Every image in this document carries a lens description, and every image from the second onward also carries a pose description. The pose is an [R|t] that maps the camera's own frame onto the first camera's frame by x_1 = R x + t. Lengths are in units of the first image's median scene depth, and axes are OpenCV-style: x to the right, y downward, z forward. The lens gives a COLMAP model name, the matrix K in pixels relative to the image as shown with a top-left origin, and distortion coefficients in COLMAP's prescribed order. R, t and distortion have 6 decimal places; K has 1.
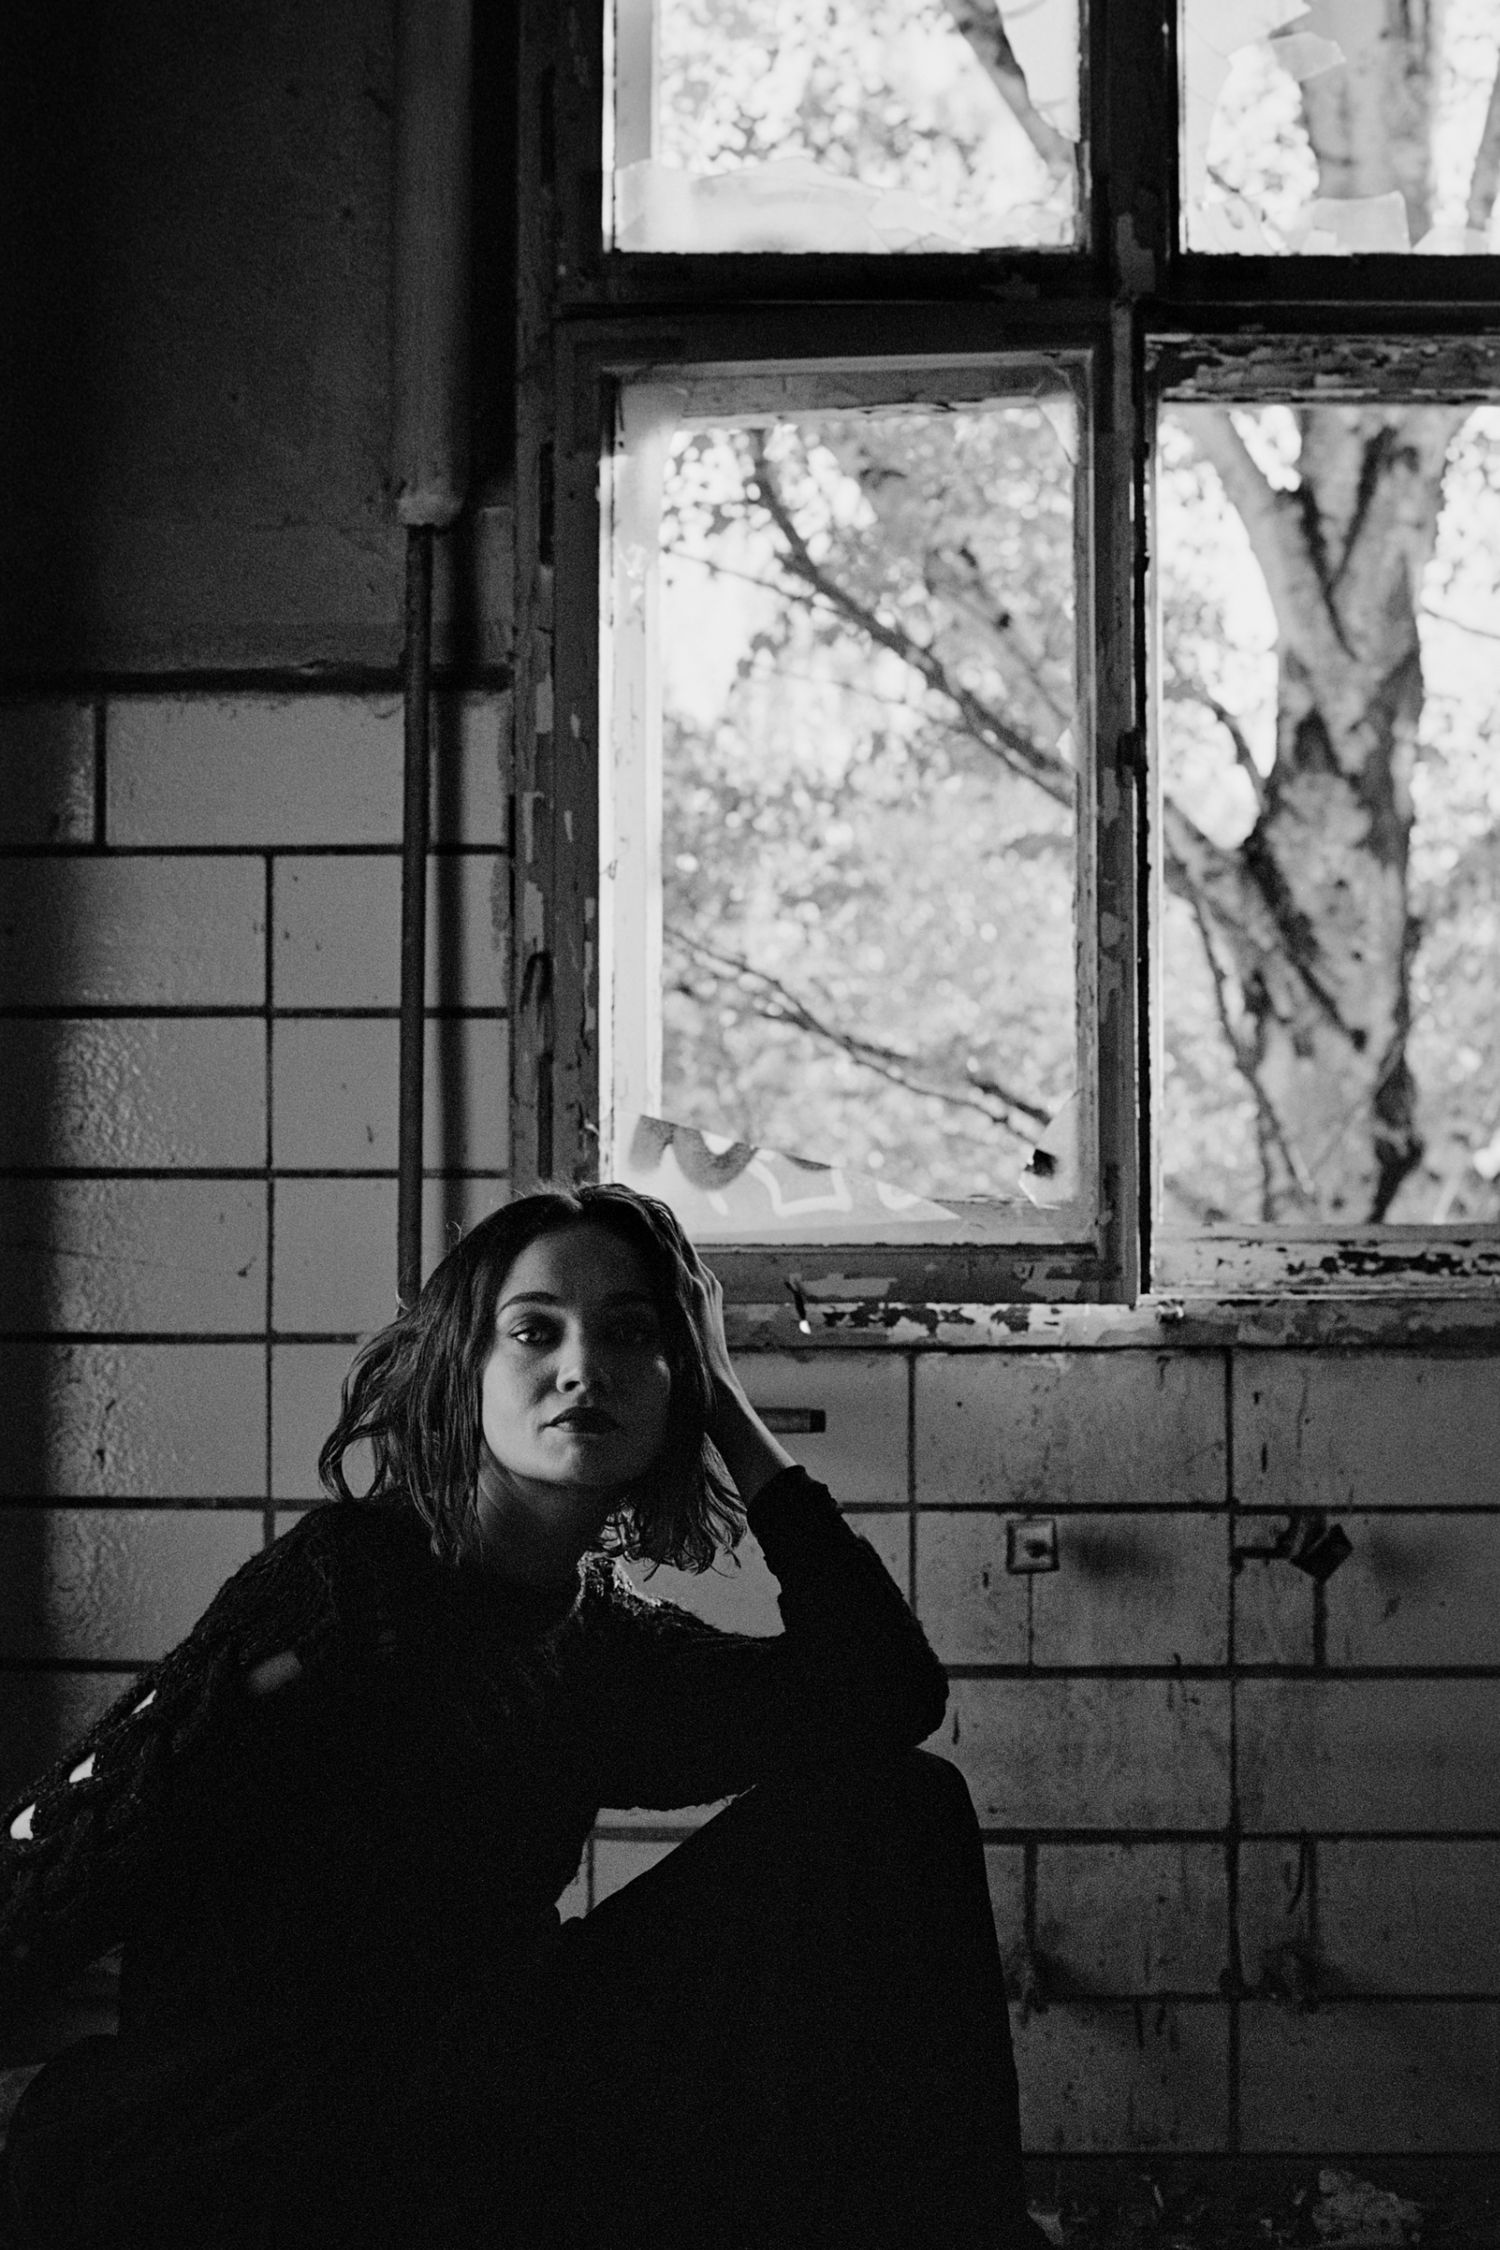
lens RADIAL K [[3461.6, 0, 750.0], [0, 3461.6, 1125.0], [0, 0, 1]] dist [-0.046081, -0.464179]
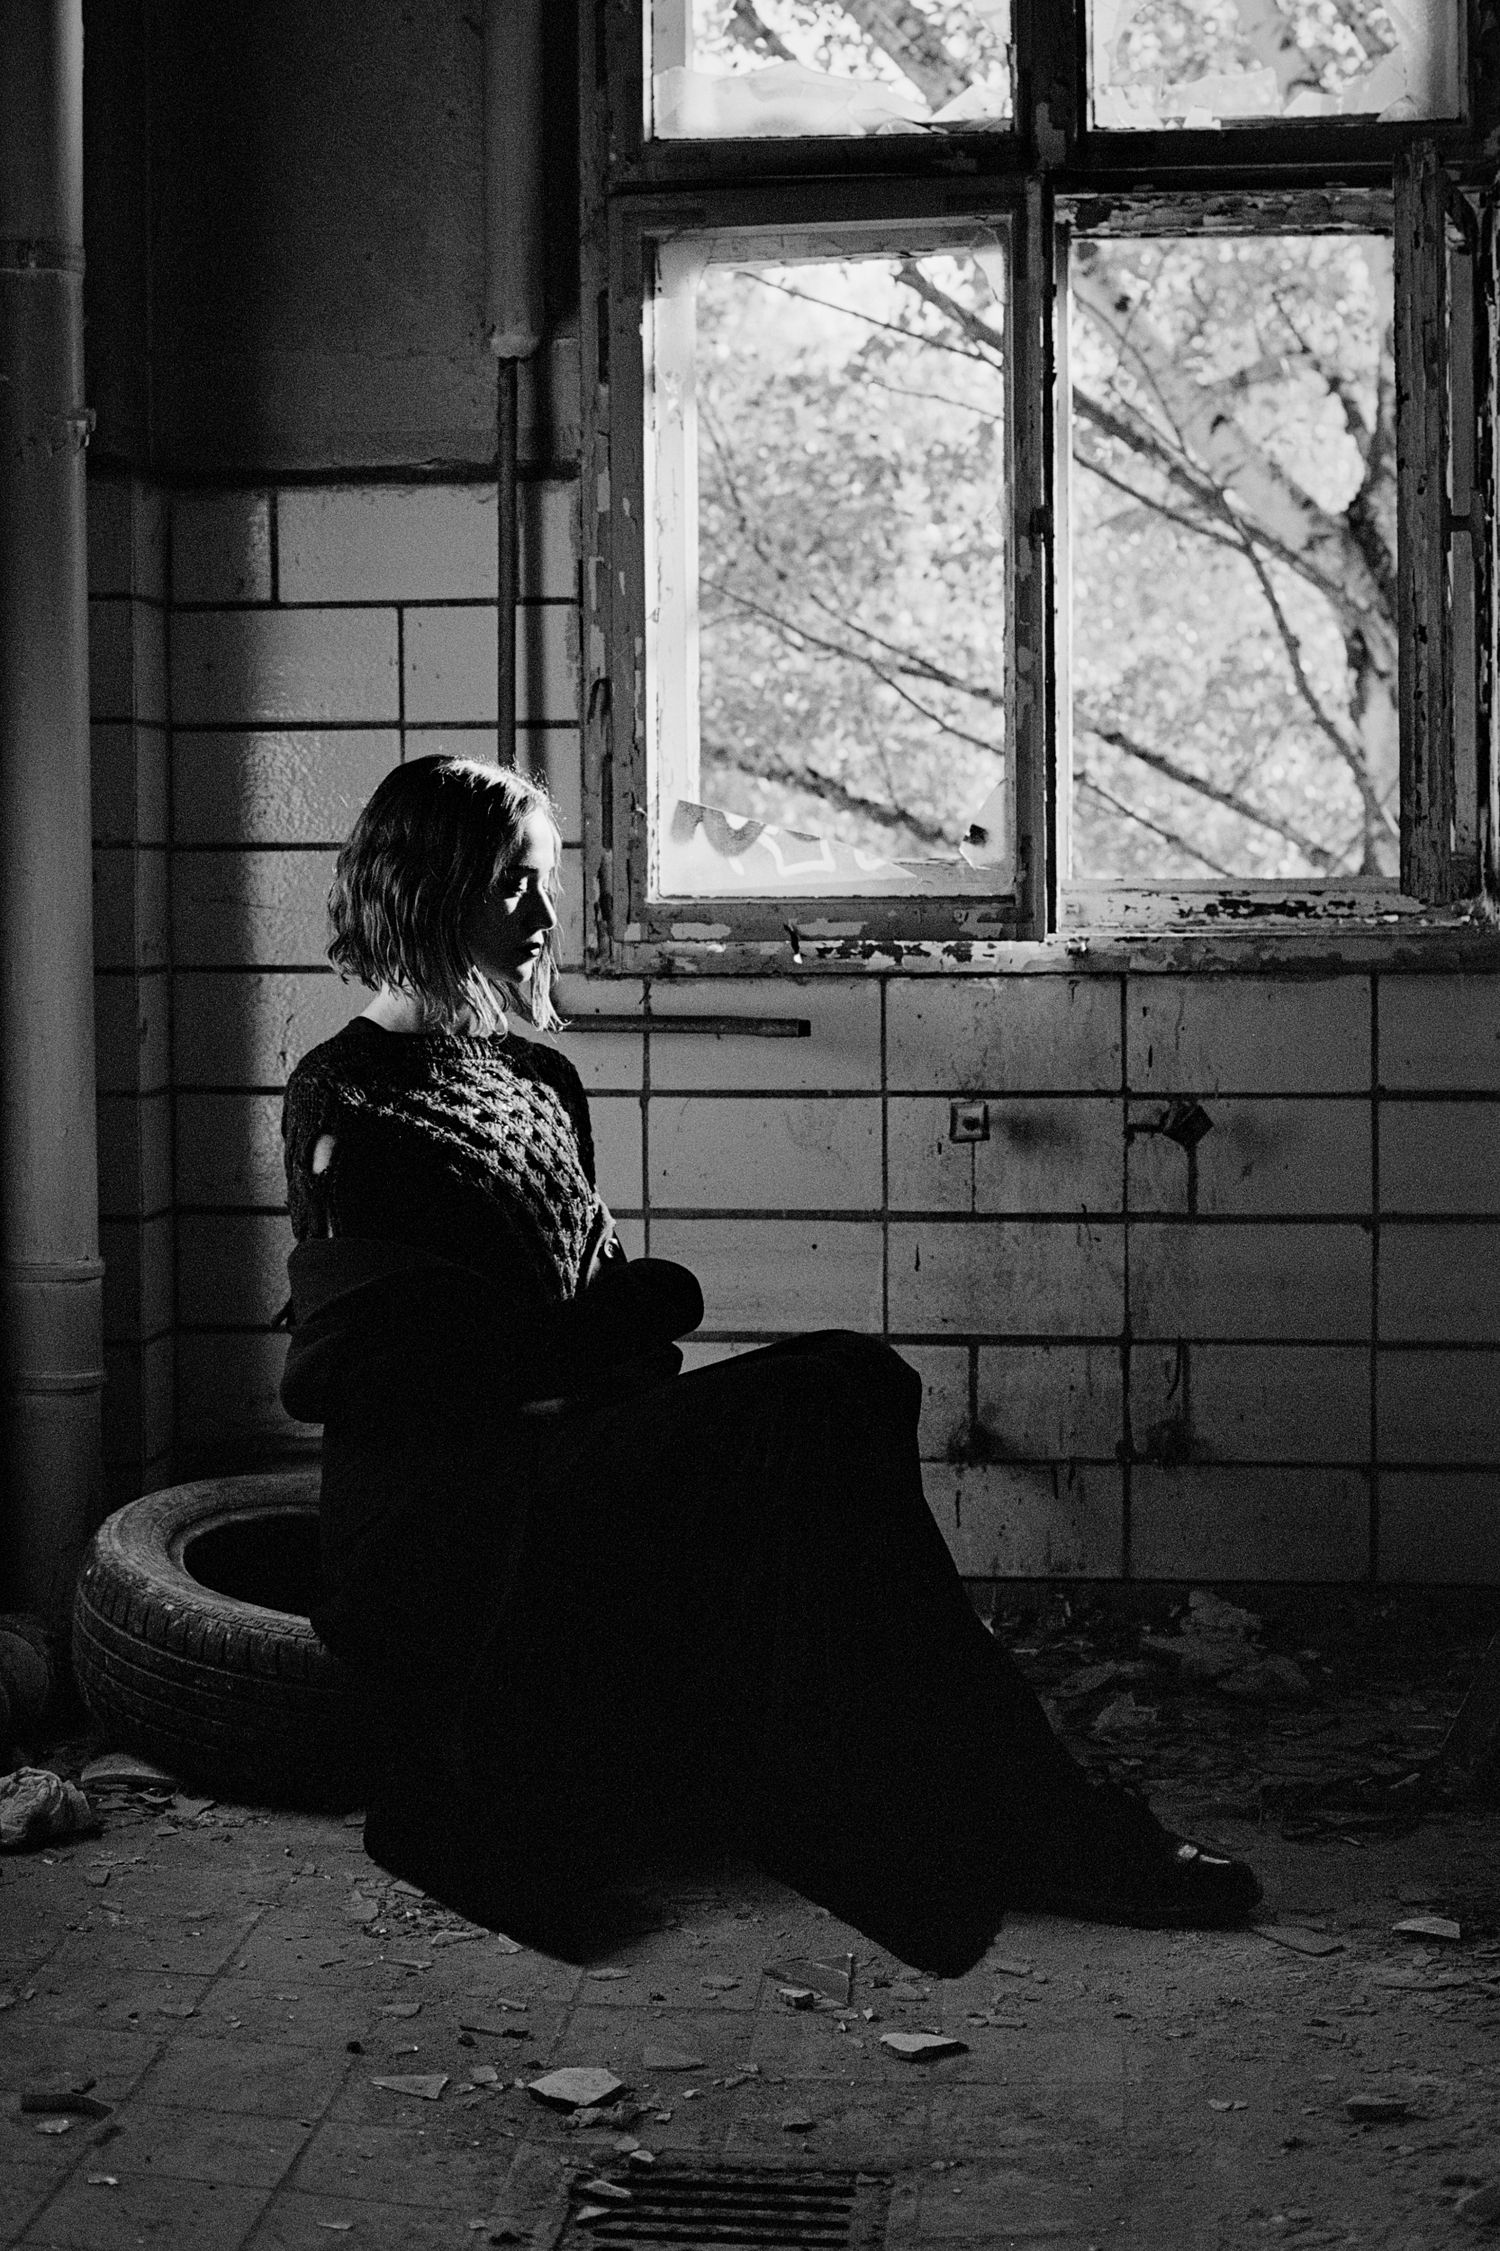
lens RADIAL K [[4618.4, 0, 750.0], [0, 4618.4, 1125.5], [0, 0, 1]] dist [-0.064578, -0.640034]
pose [[0.994492, 0.000417, -0.104815, 0.181782], [0.009451, 0.995562, 0.093634, -0.044274], [0.104389, -0.094109, 0.990074, -0.766852]]
